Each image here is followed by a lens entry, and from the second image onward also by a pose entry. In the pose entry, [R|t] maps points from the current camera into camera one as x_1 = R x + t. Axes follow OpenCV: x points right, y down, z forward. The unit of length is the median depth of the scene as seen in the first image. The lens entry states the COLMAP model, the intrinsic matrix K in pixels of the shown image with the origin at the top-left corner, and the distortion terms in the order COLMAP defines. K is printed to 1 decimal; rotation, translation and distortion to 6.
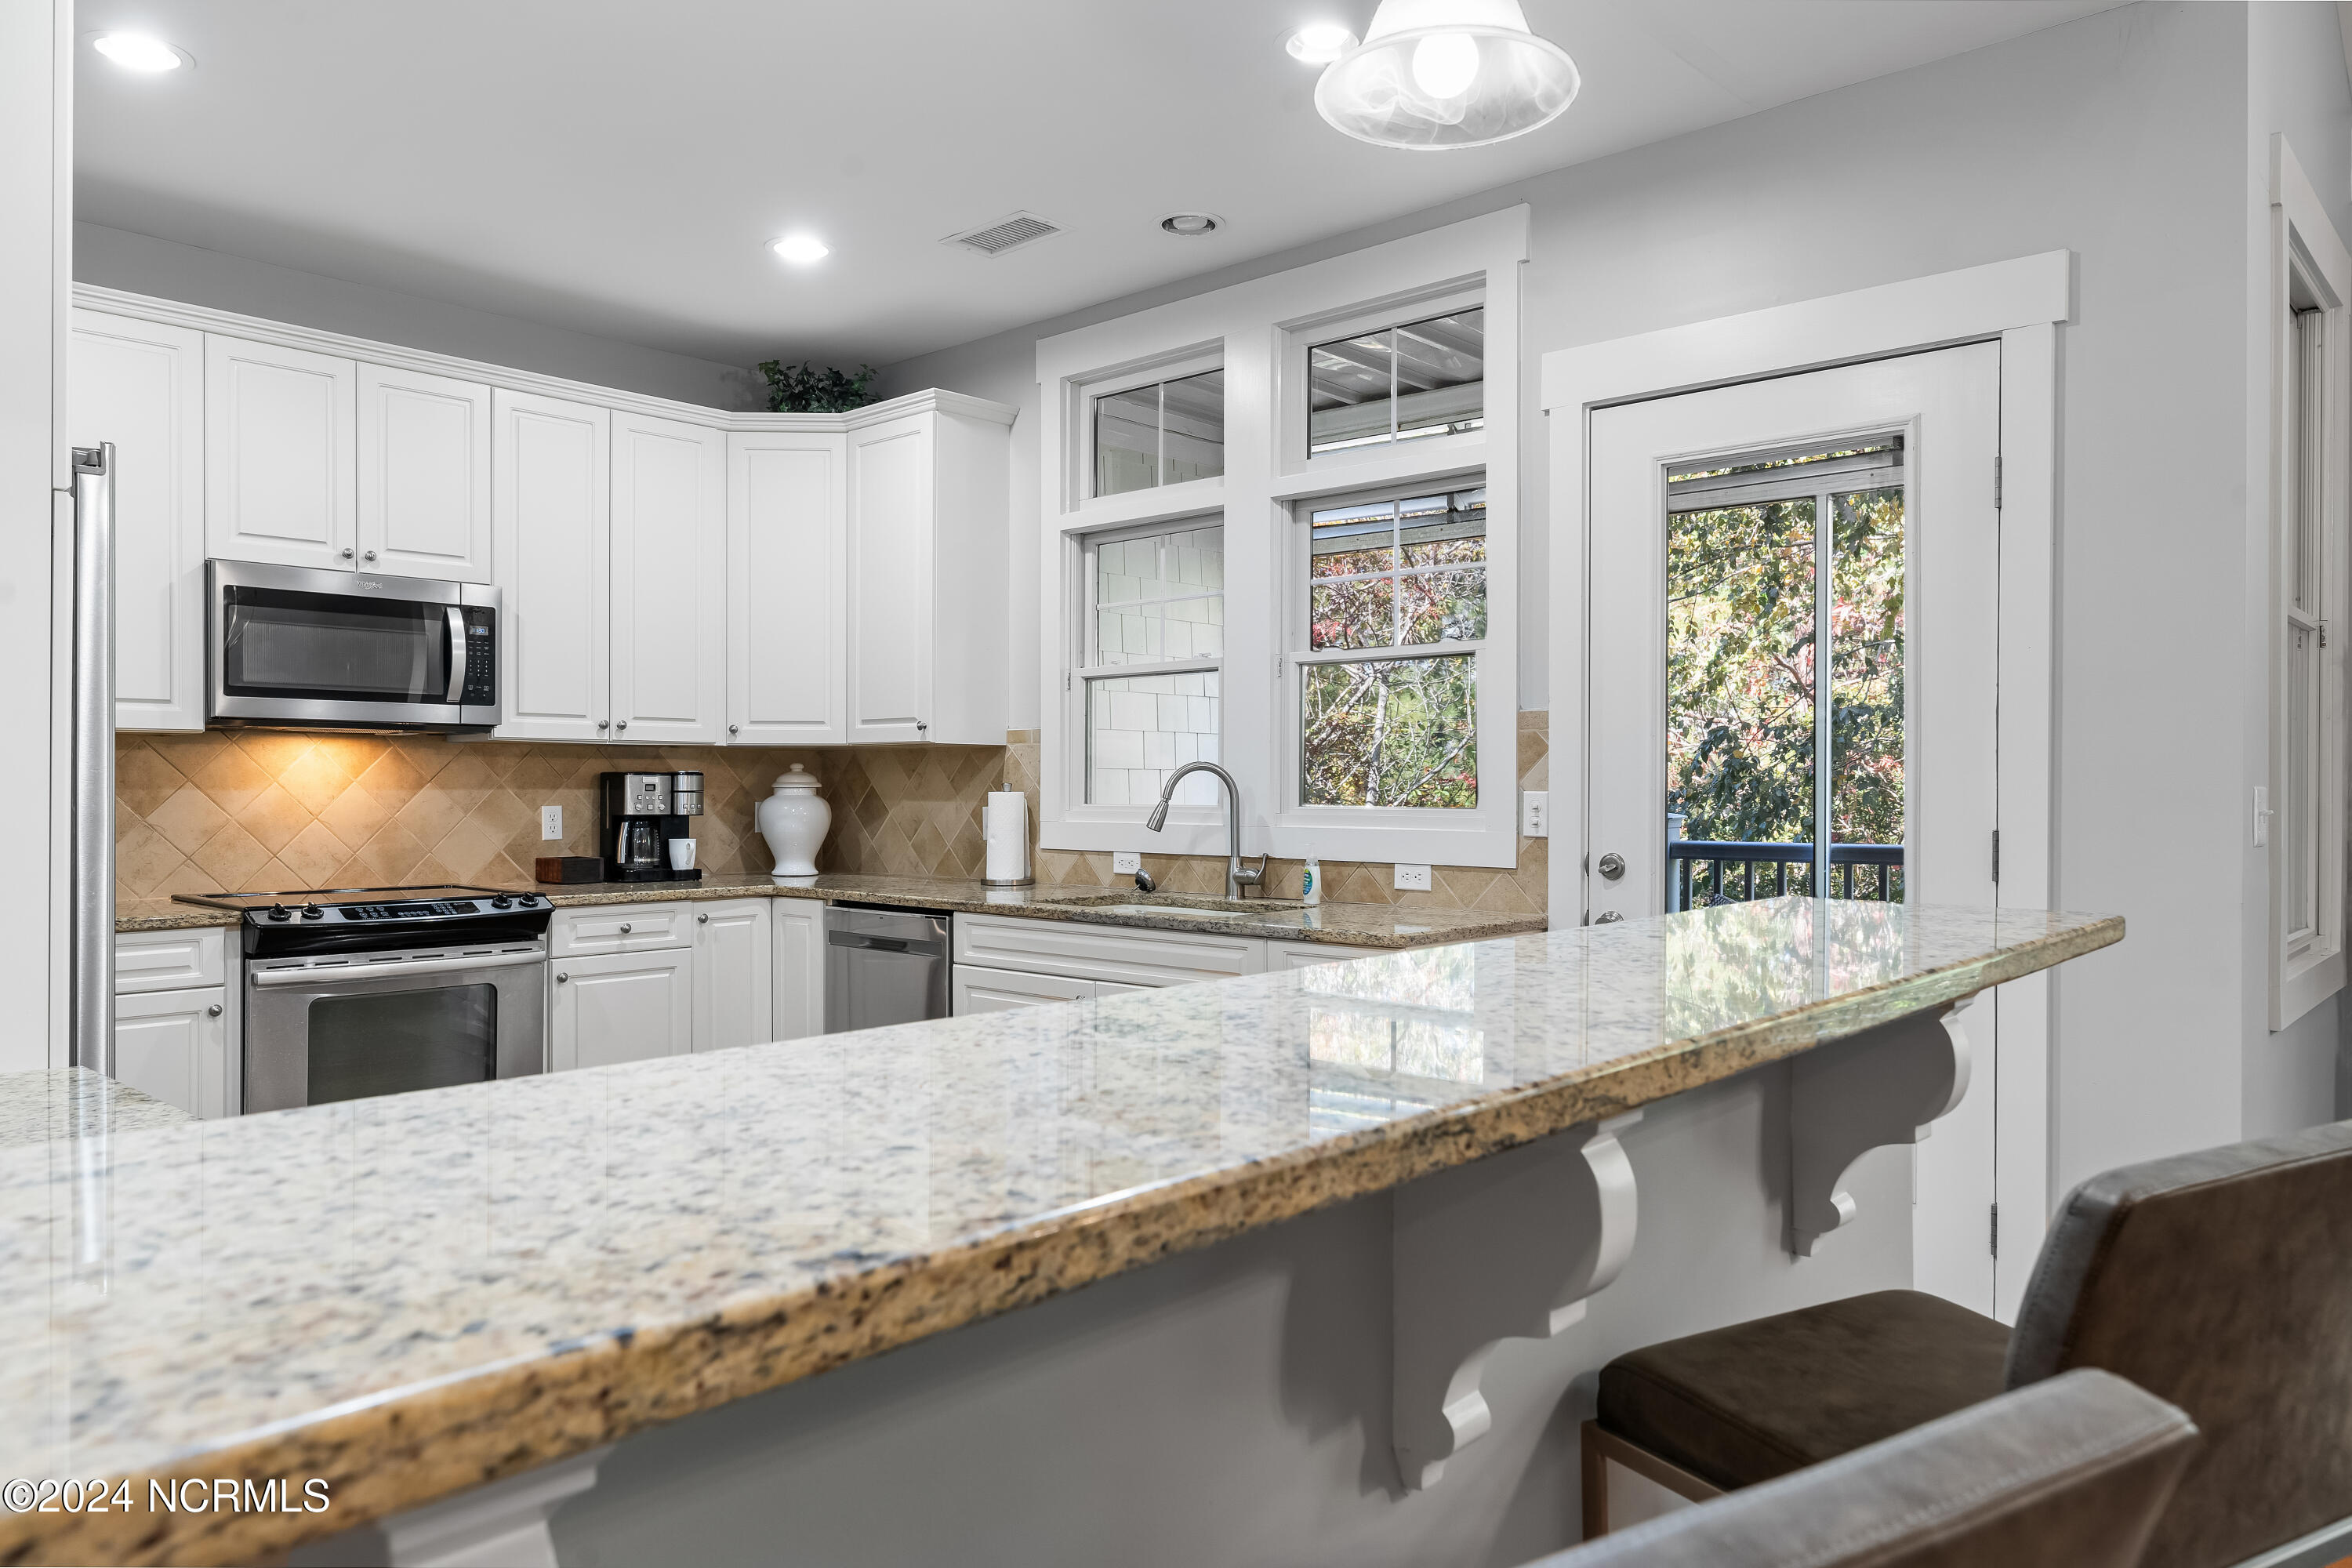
lens RADIAL K [[1579.1, 0, 1176.0], [0, 1579.1, 784.0], [0, 0, 1]] dist [-0.003462, 0.000242]
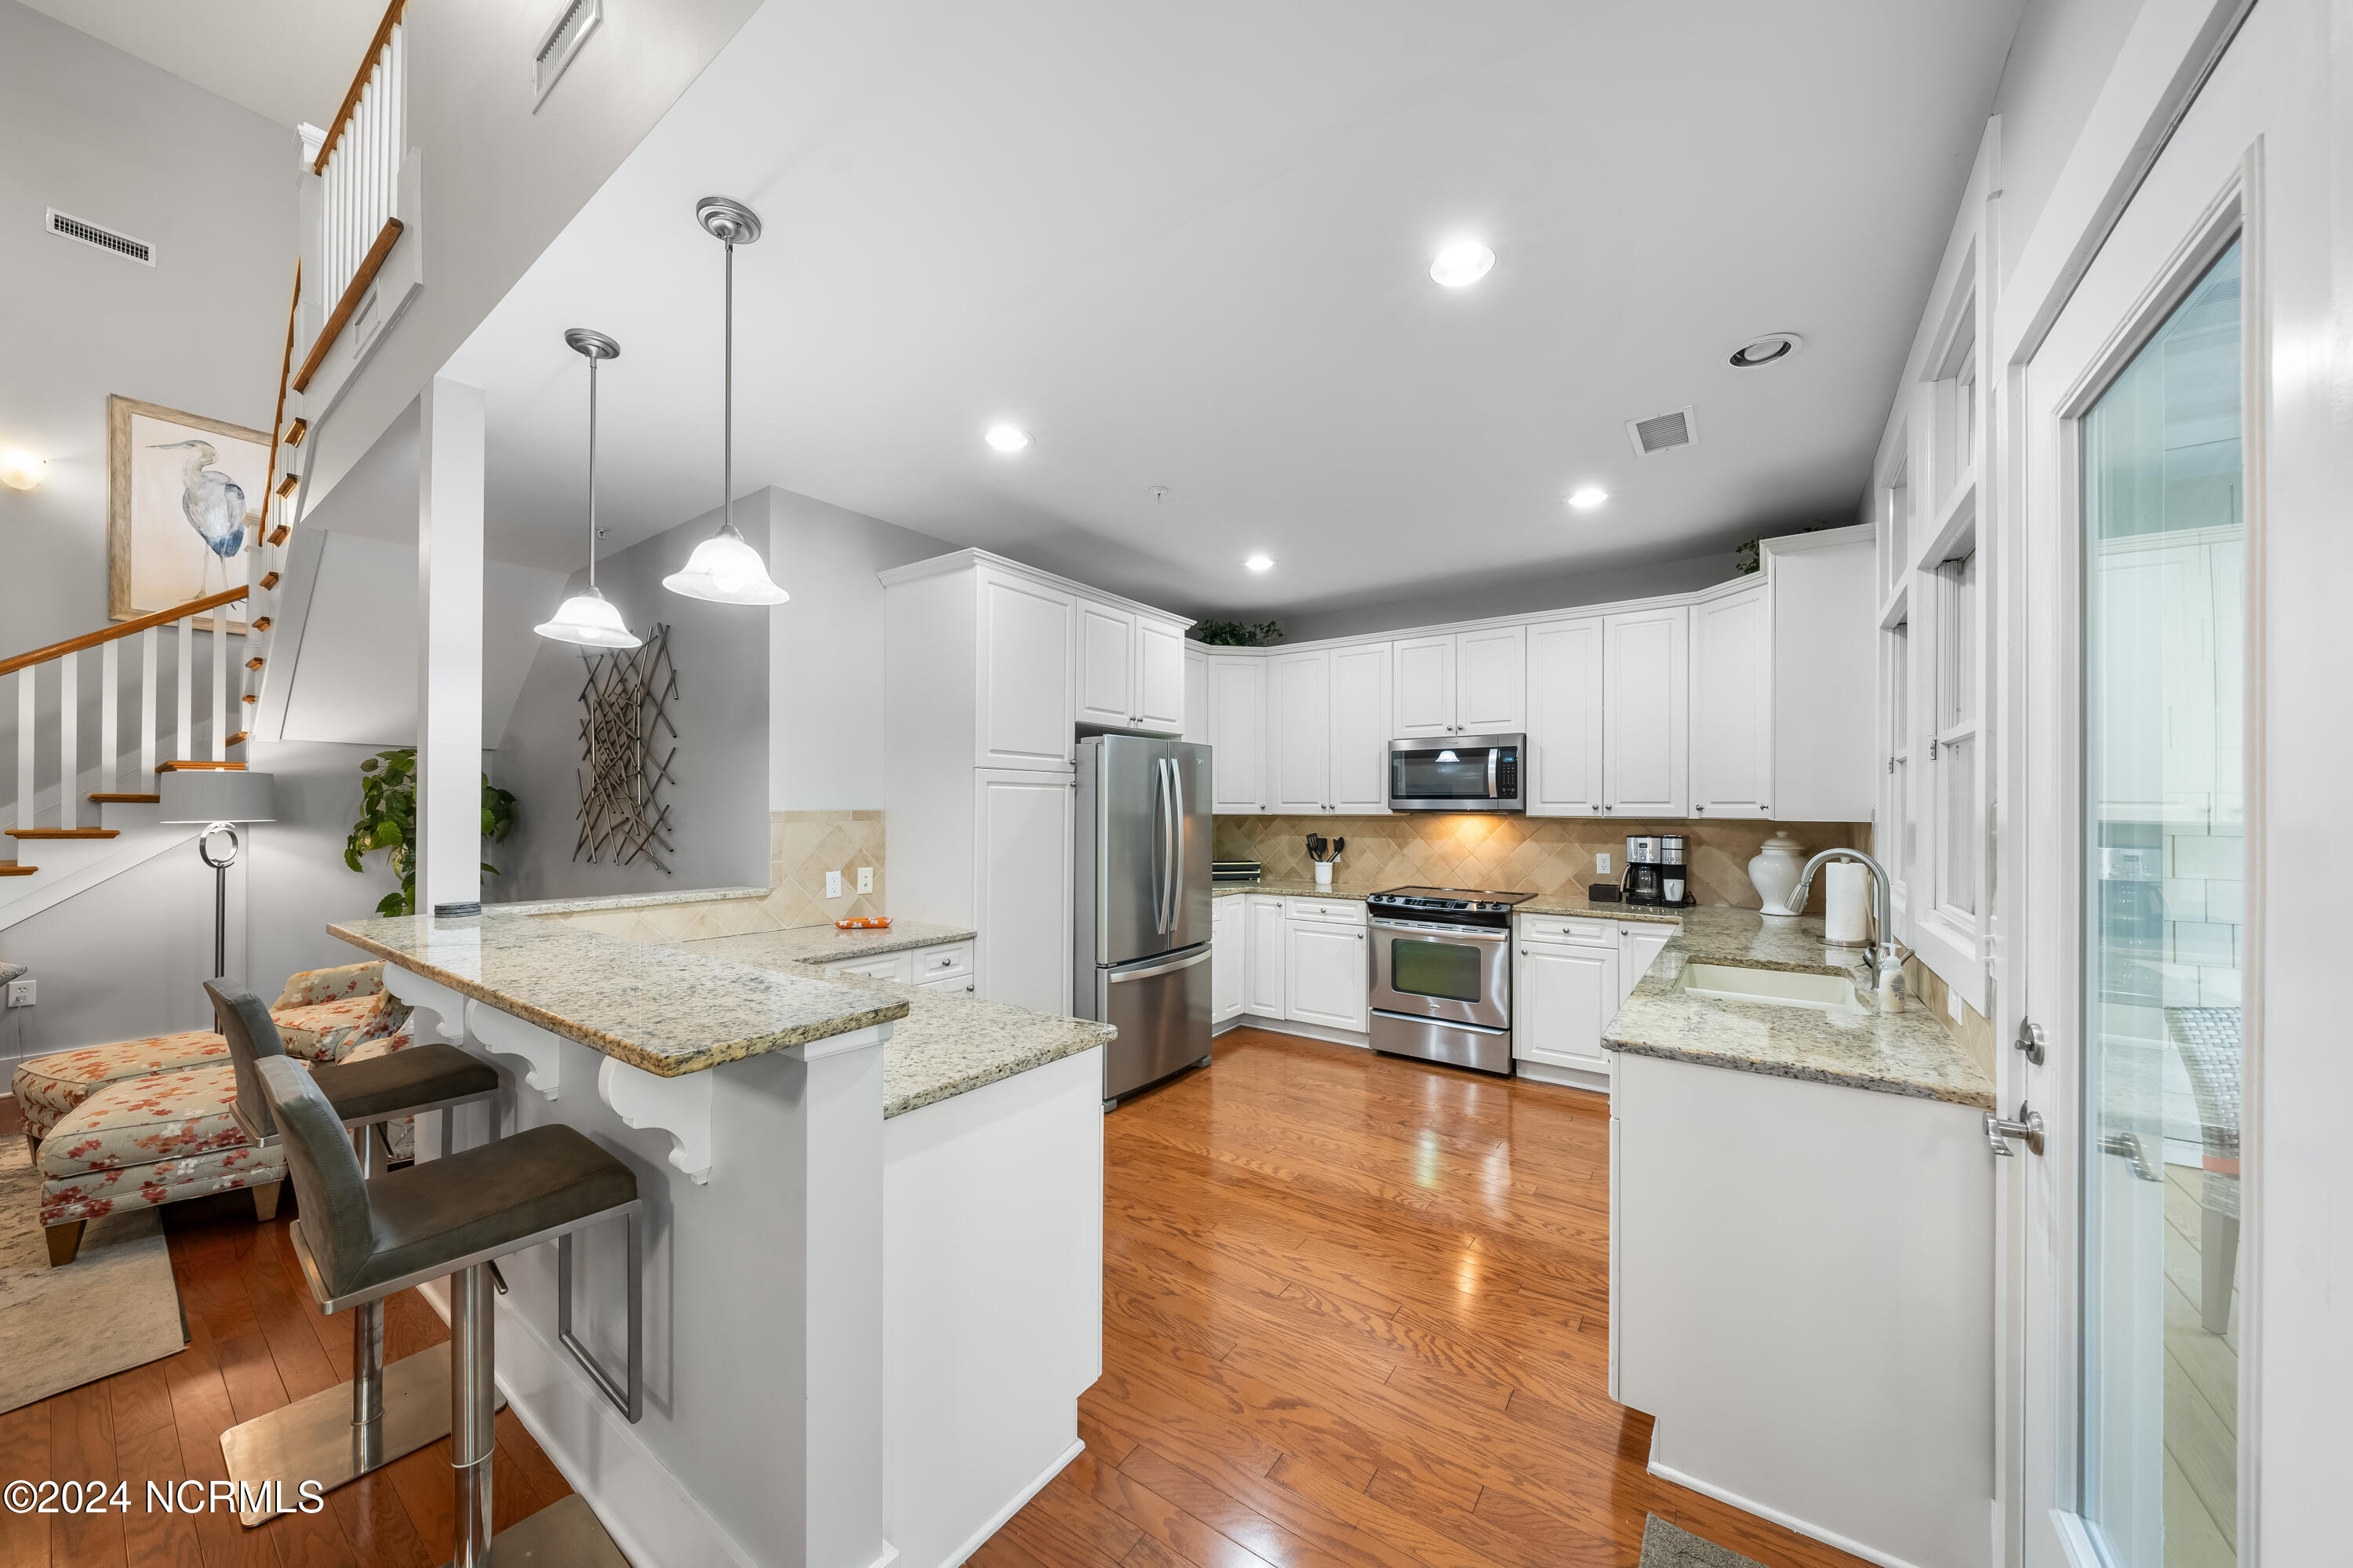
lens RADIAL K [[808.9, 0, 1174.5], [0, 808.9, 804.0], [0, 0, 1]] dist [-0.000615, -0.000138]
pose [[0.117396, -0.006245, -0.993066, 0.453538], [-0.001443, 0.999978, -0.006459, -0.036448], [0.993084, 0.002191, 0.117385, 0.479427]]
